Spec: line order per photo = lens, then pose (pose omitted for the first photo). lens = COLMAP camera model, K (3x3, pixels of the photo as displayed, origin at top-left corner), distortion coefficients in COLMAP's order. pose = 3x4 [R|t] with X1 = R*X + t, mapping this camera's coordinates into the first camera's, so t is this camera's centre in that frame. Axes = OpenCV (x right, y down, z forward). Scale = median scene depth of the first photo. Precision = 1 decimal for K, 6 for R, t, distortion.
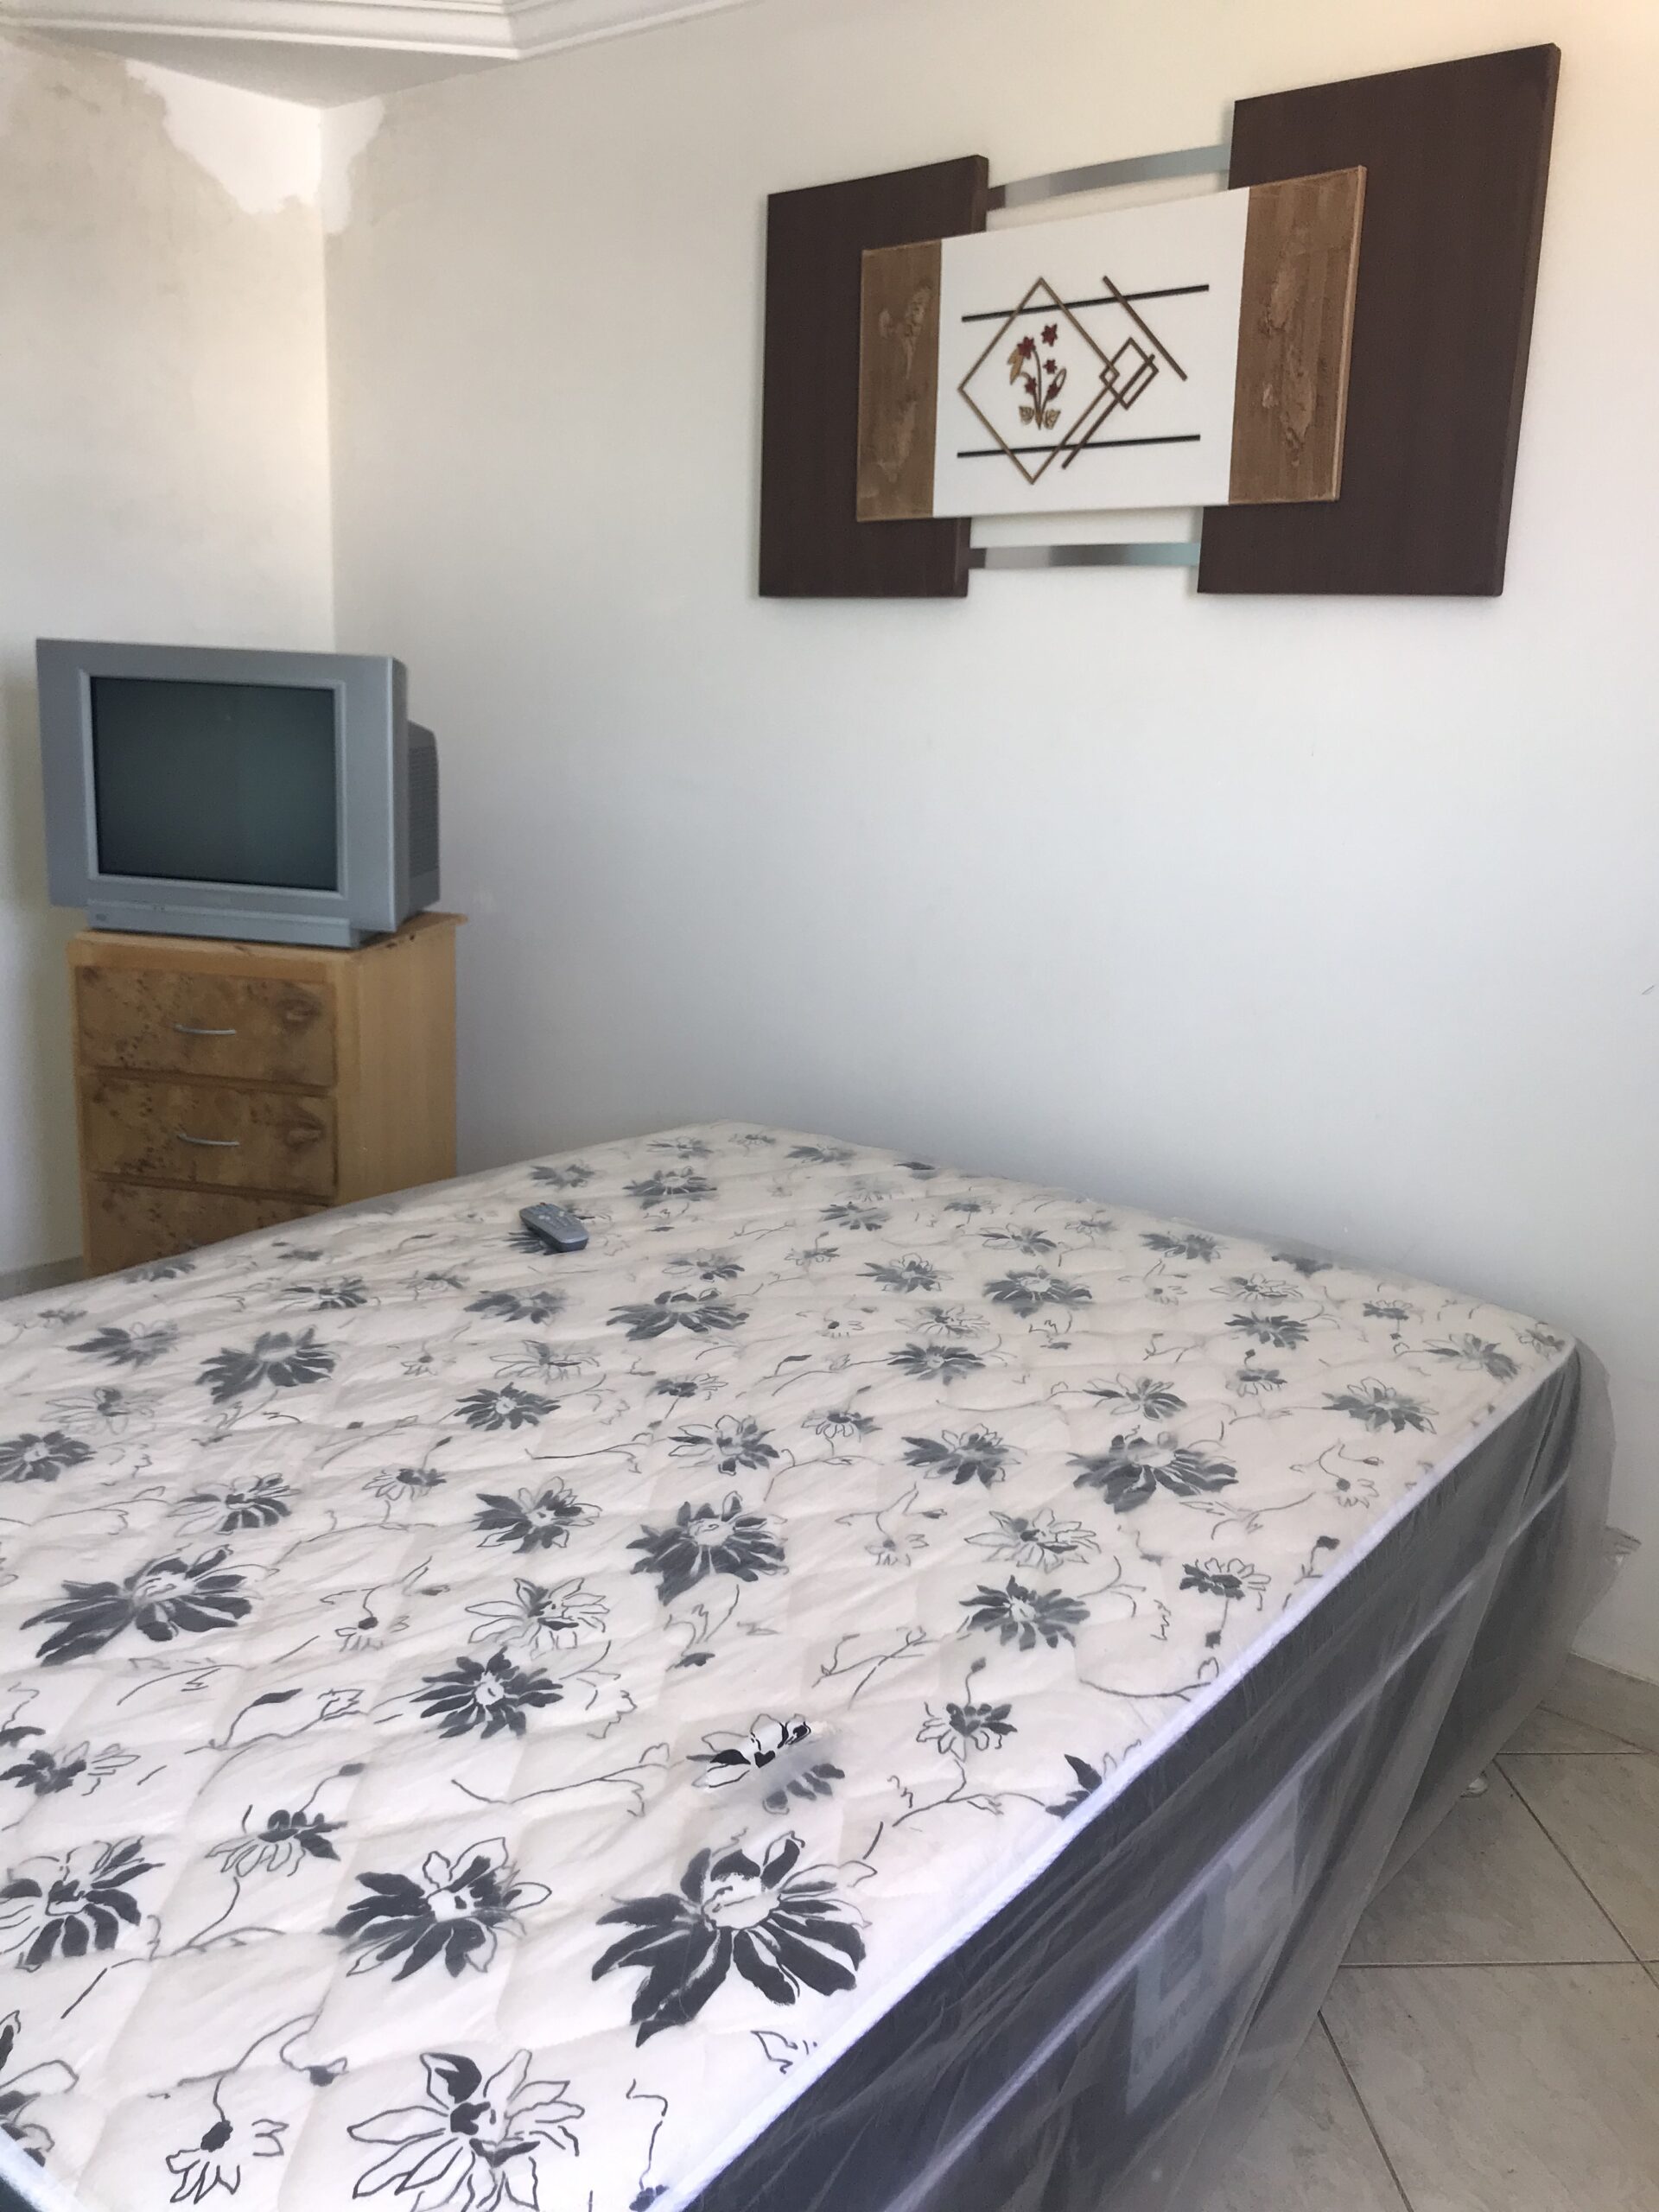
lens RADIAL K [[1820.9, 0, 829.5], [0, 1820.9, 1106.0], [0, 0, 1]] dist [0.008079, -0.023636]
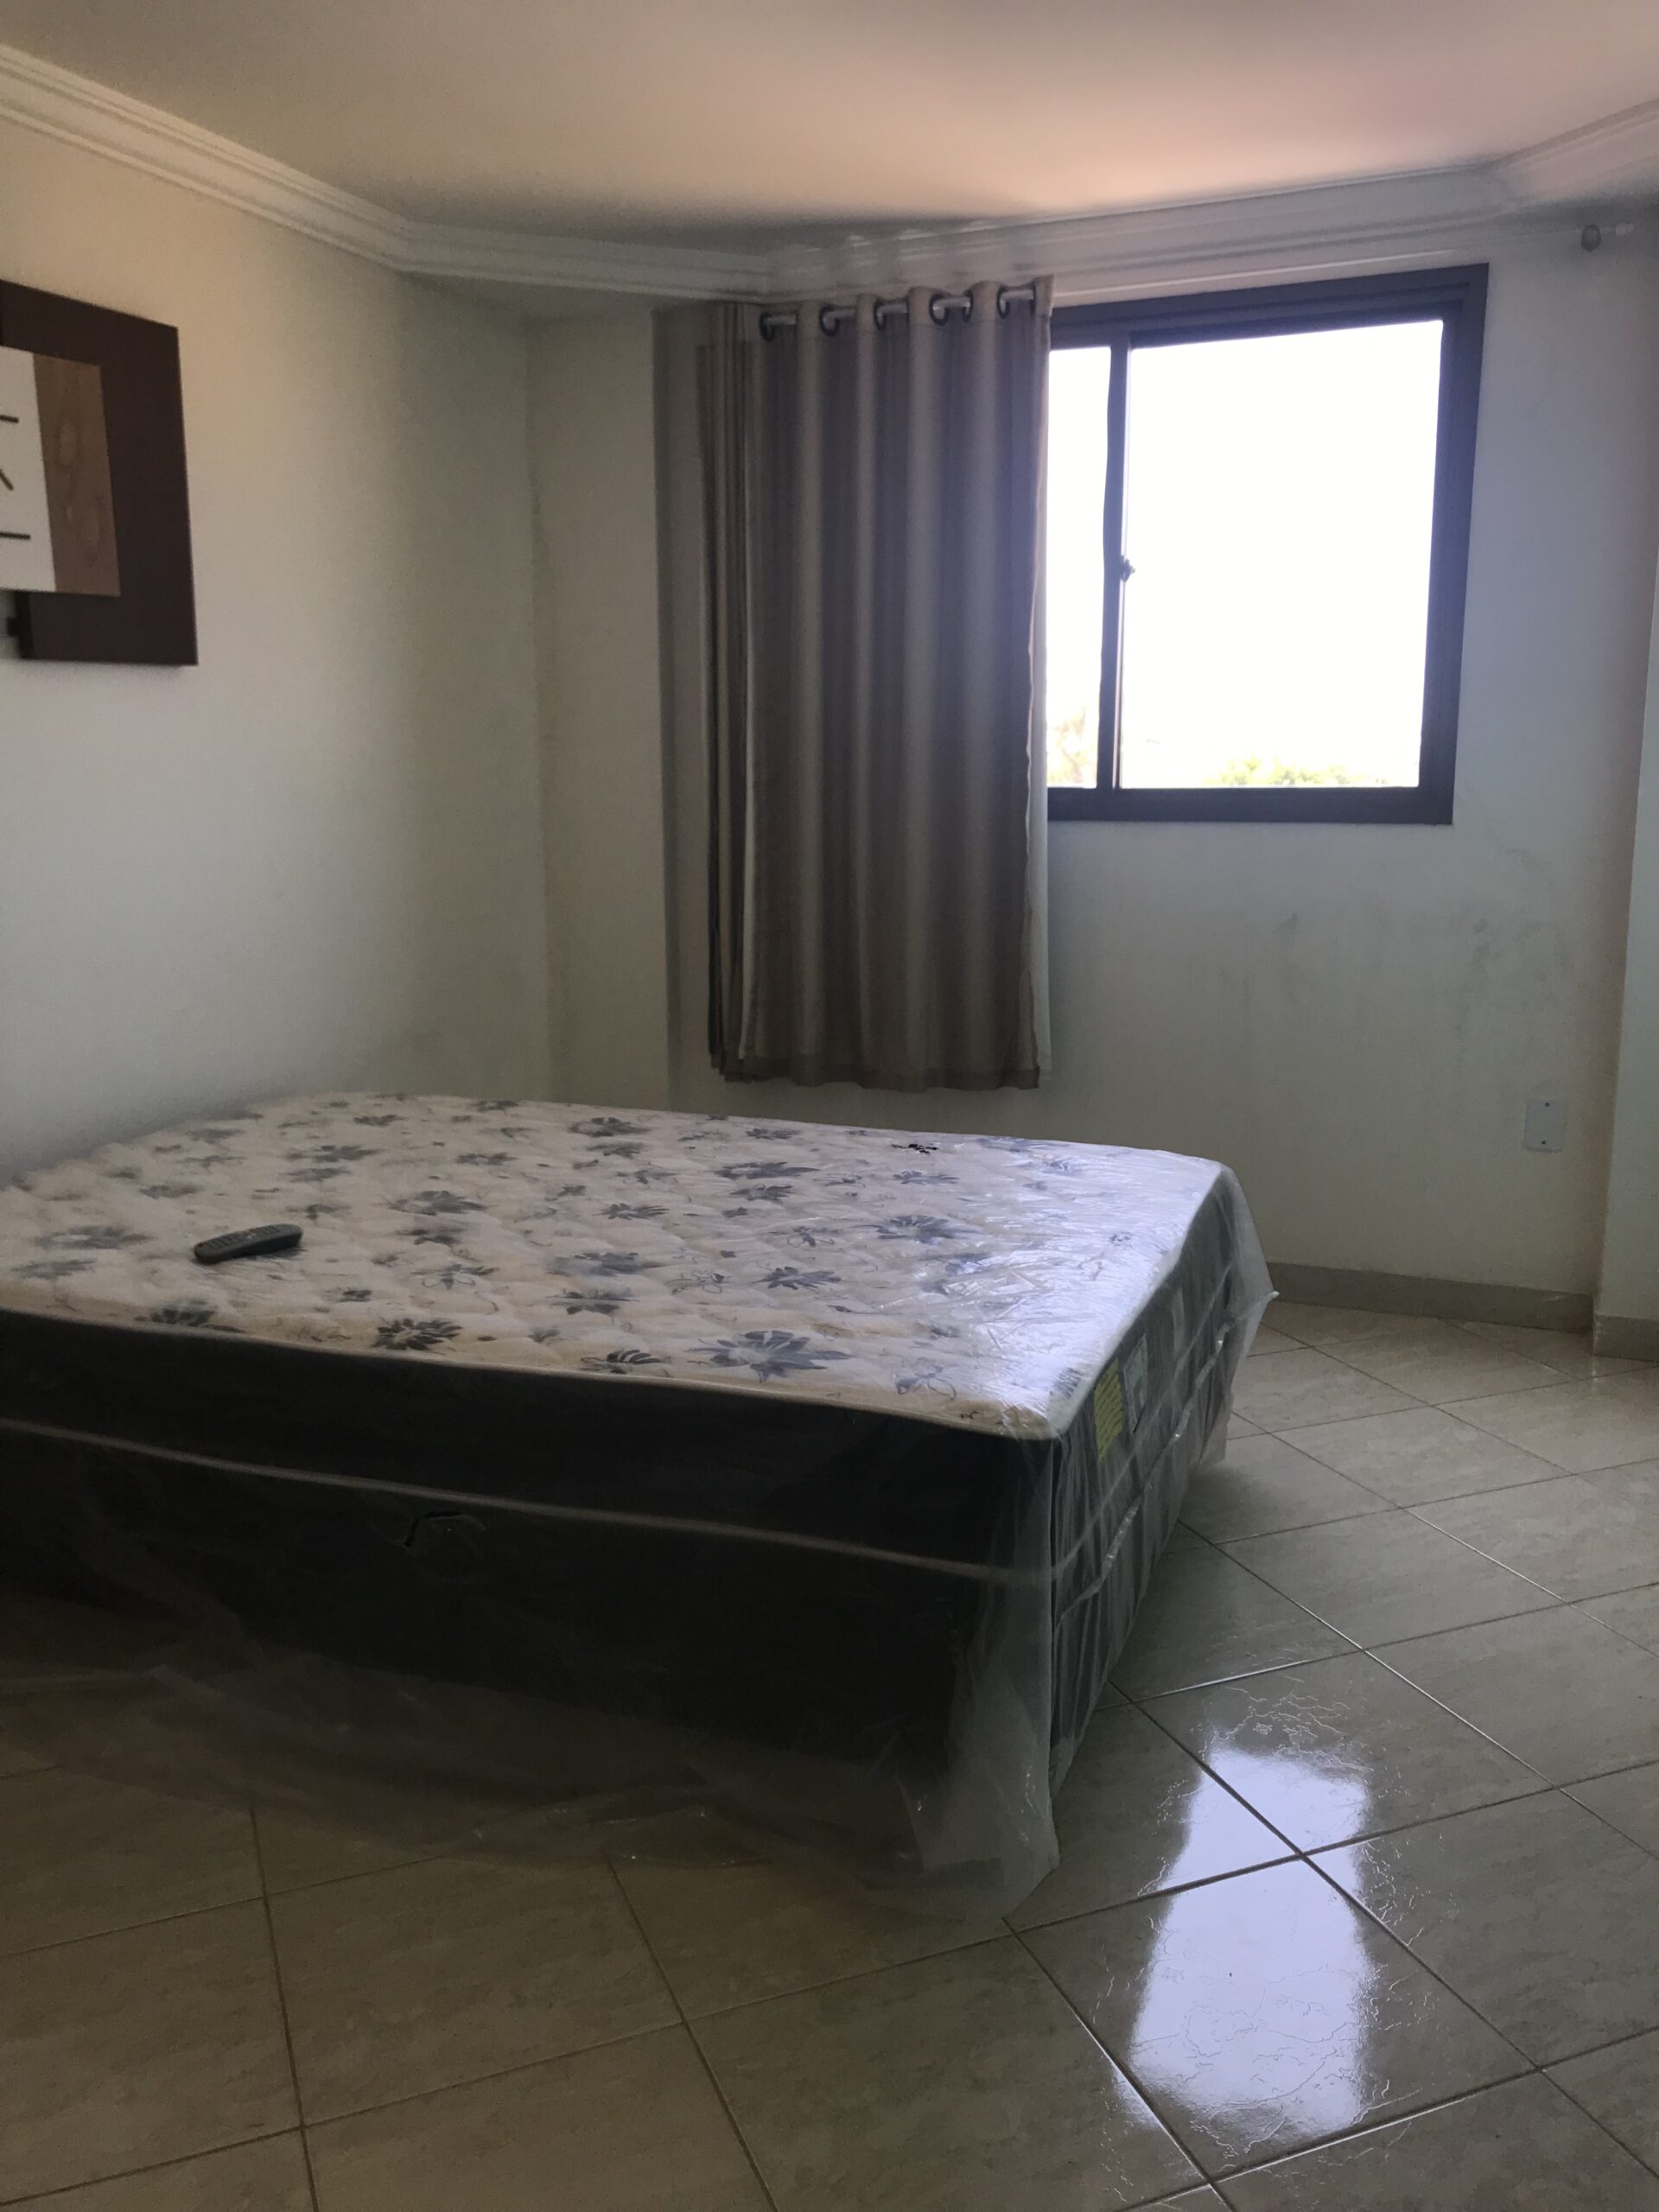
lens RADIAL K [[1820.9, 0, 829.5], [0, 1820.9, 1106.0], [0, 0, 1]] dist [0.008079, -0.023636]
pose [[-0.317508, -0.238766, 0.917704, -1.379719], [0.196269, 0.930276, 0.309942, -0.310803], [-0.927722, 0.278526, -0.248508, 1.002397]]
